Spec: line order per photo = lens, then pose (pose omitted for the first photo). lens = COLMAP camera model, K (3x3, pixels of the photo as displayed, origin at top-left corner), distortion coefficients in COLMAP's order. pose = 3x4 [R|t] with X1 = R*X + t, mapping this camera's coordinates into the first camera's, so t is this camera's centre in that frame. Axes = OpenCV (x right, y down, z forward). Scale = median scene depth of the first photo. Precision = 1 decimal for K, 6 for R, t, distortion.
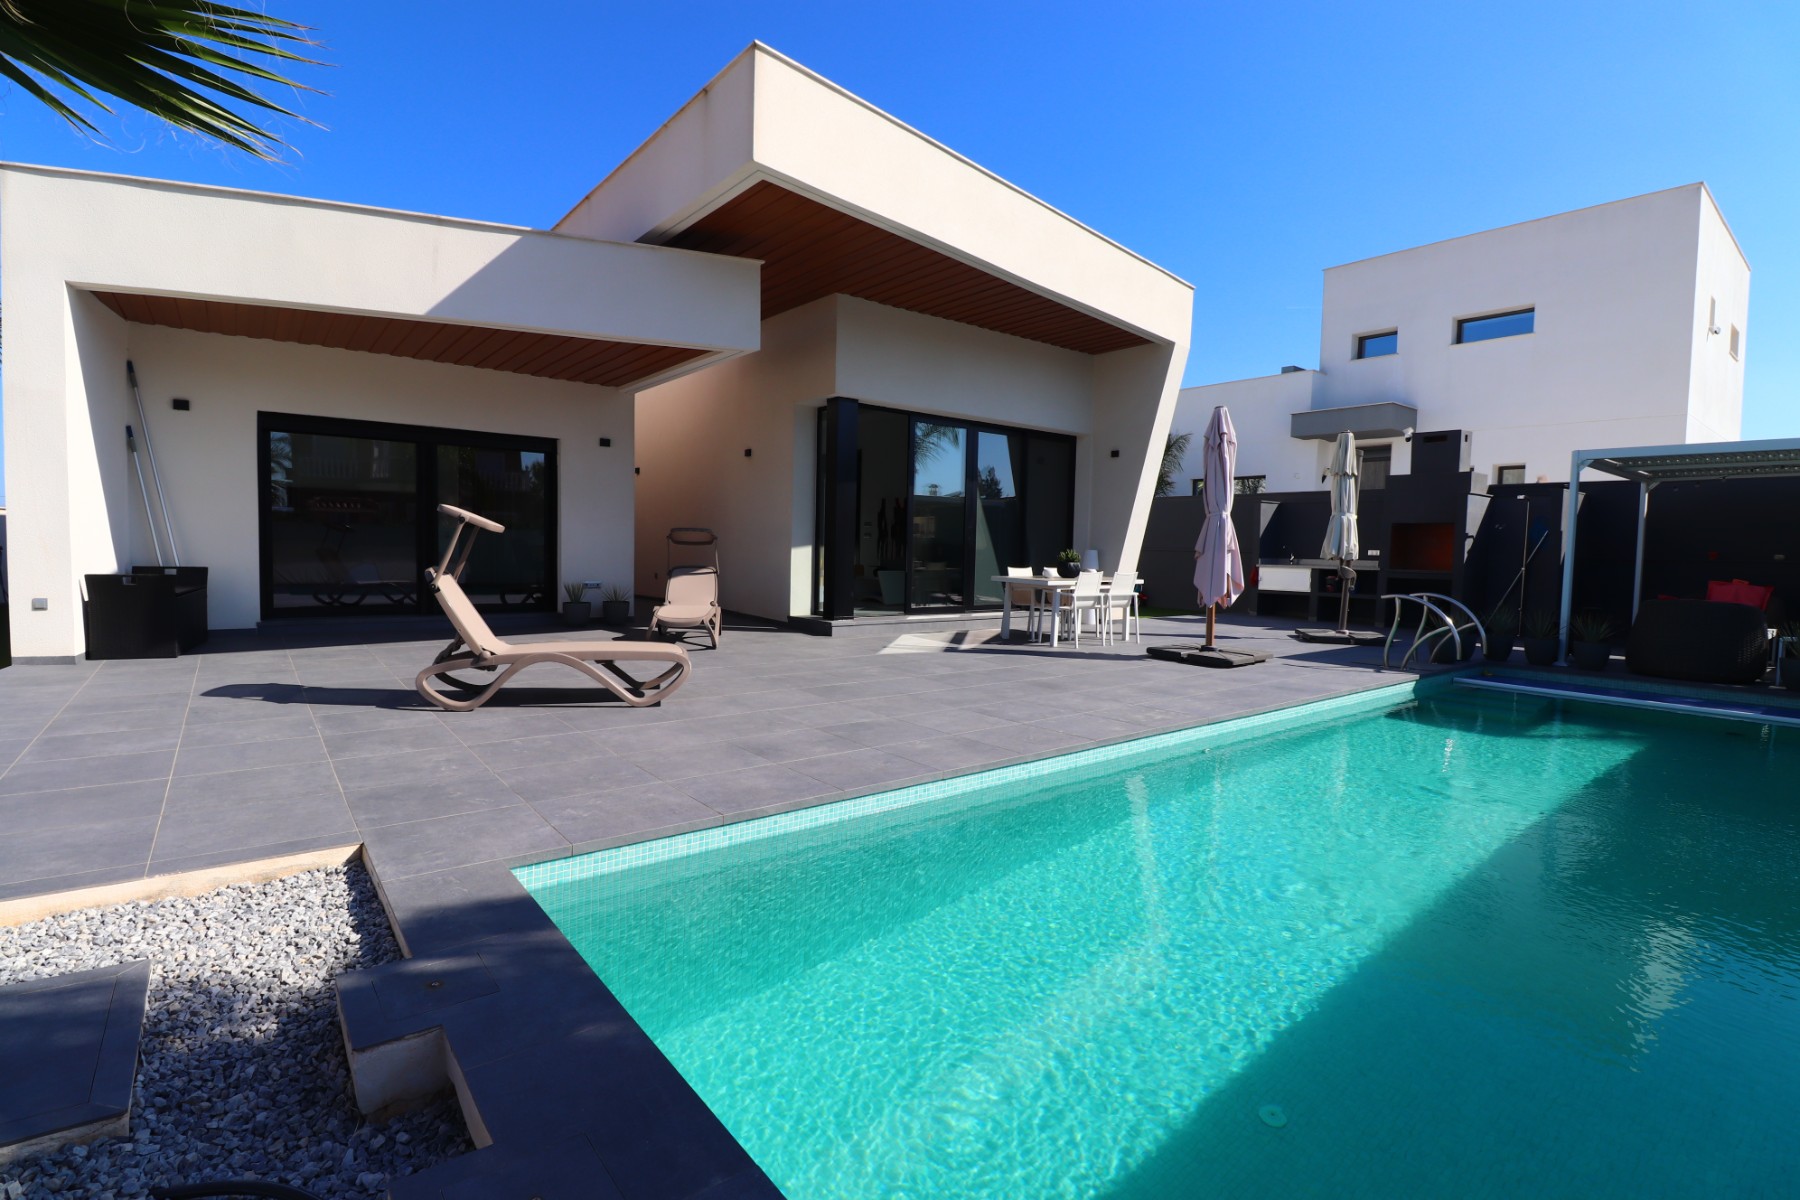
lens RADIAL K [[828.3, 0, 907.2], [0, 828.3, 593.8], [0, 0, 1]] dist [-0.000595, -0.013409]
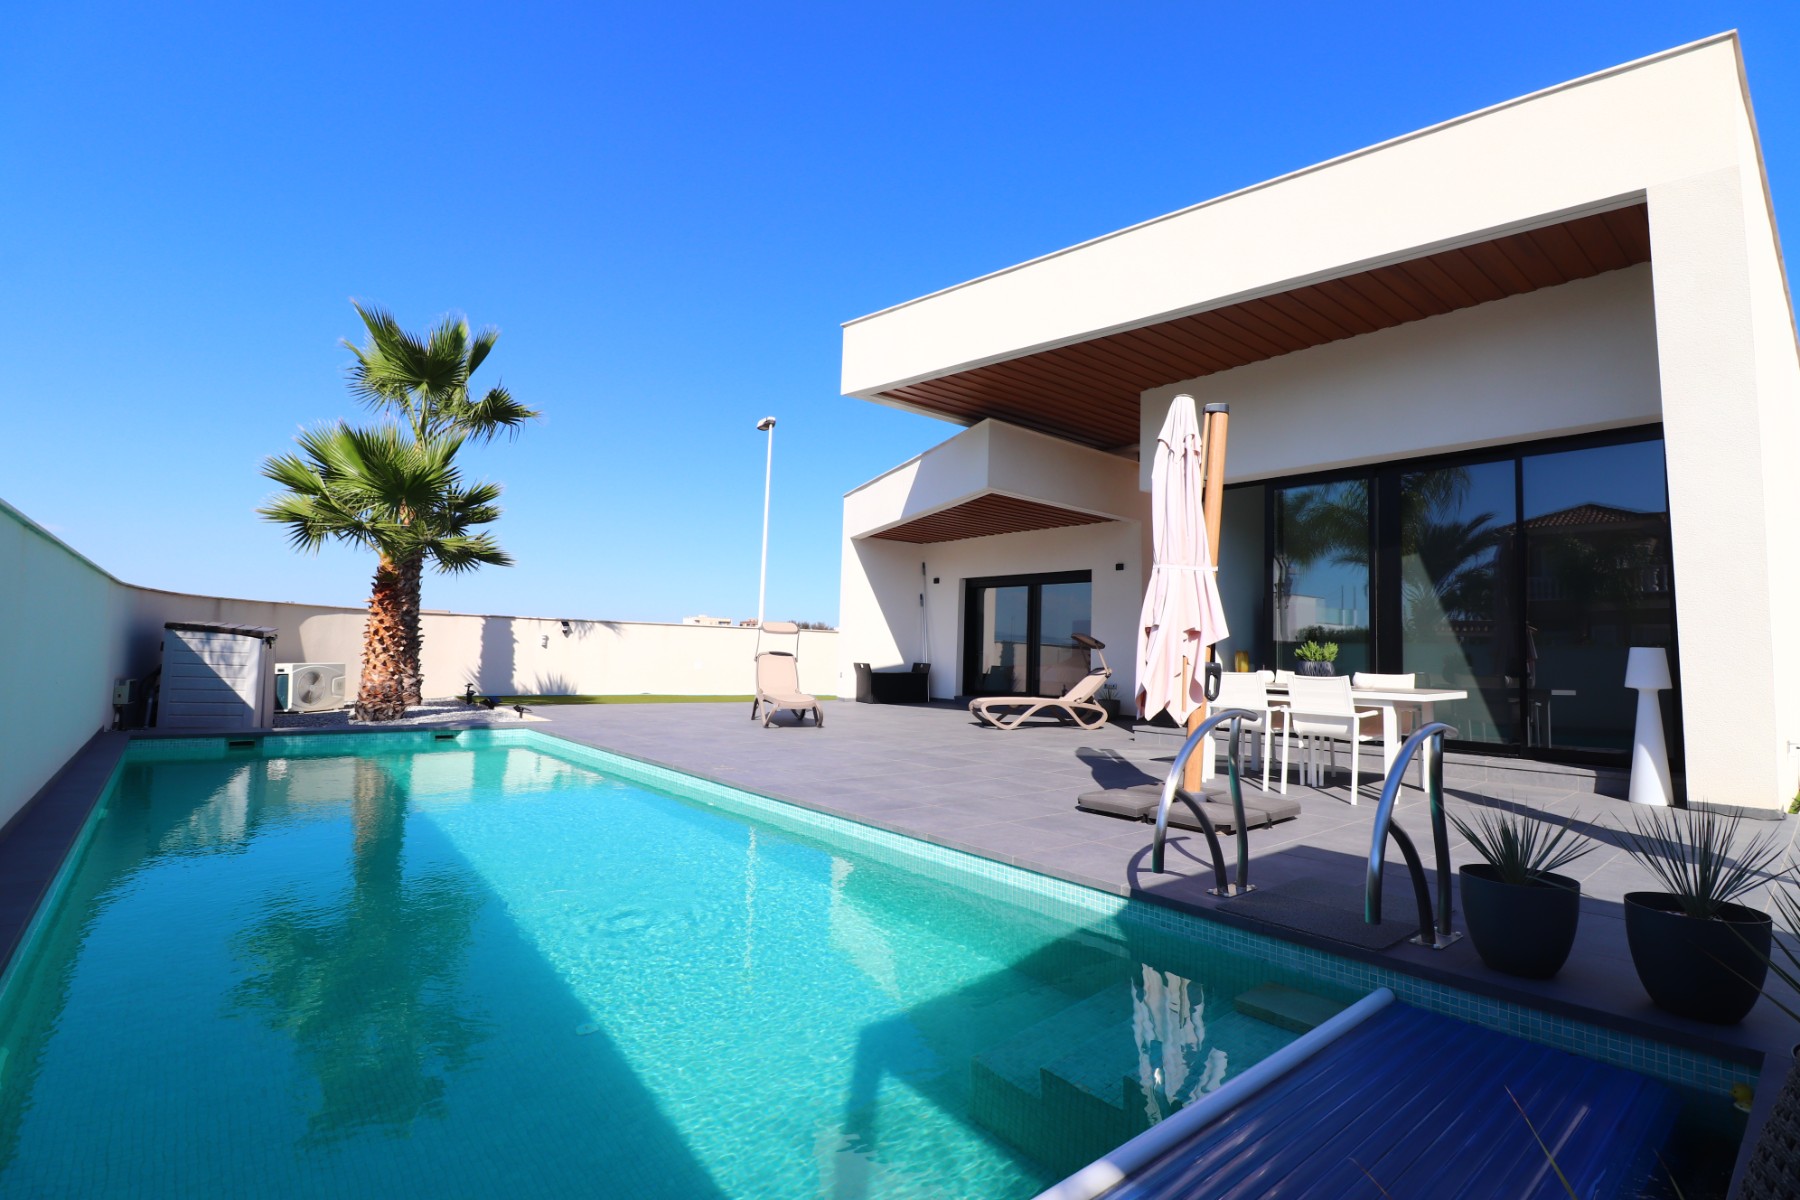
lens RADIAL K [[828.3, 0, 907.2], [0, 828.3, 593.8], [0, 0, 1]] dist [-0.000595, -0.013409]
pose [[0.031636, -0.096371, -0.994843, 1.015207], [-0.094874, 0.990557, -0.098973, 0.003009], [0.994987, 0.097515, 0.022194, 0.836040]]
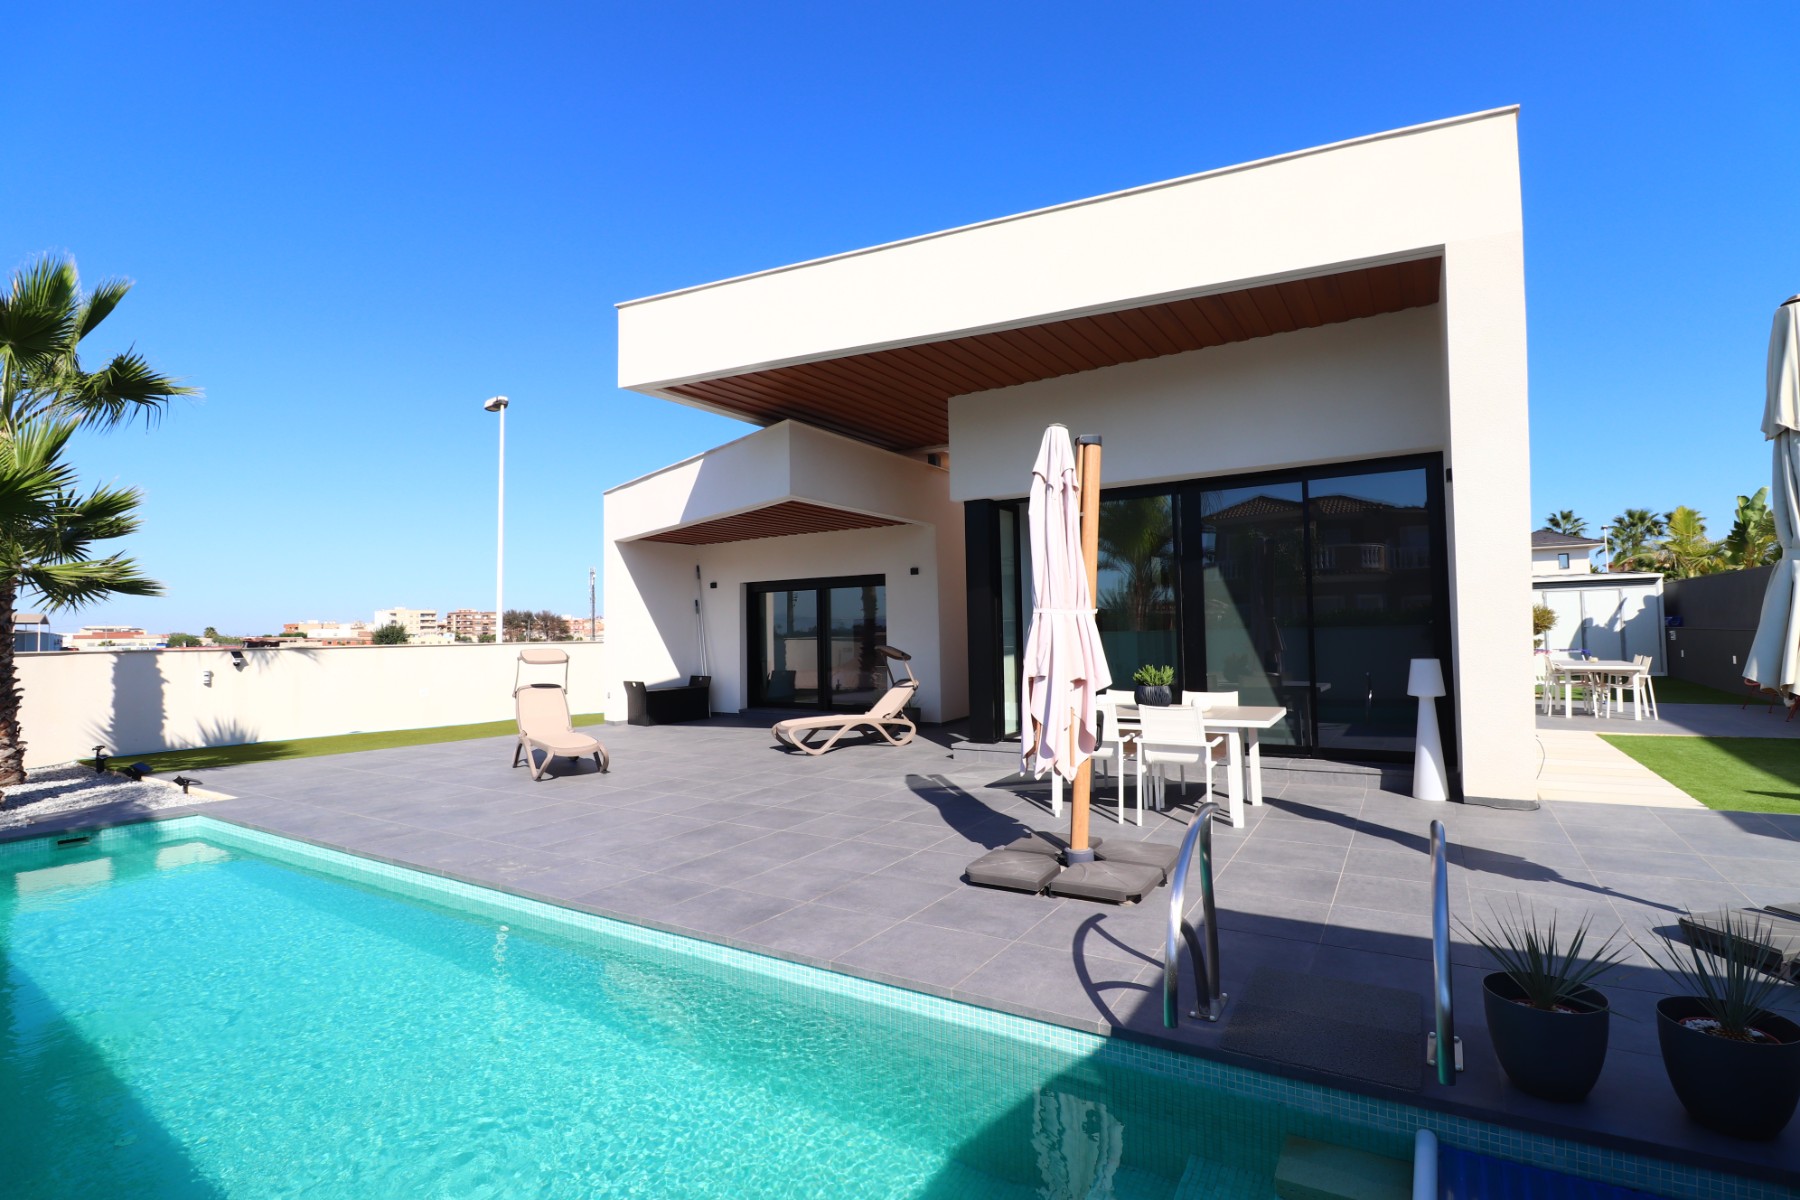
lens RADIAL K [[828.3, 0, 907.2], [0, 828.3, 593.8], [0, 0, 1]] dist [-0.000595, -0.013409]
pose [[0.330760, -0.077119, -0.940559, 0.914857], [-0.034269, 0.995017, -0.093636, -0.052041], [0.943092, 0.063203, 0.326469, 0.759339]]
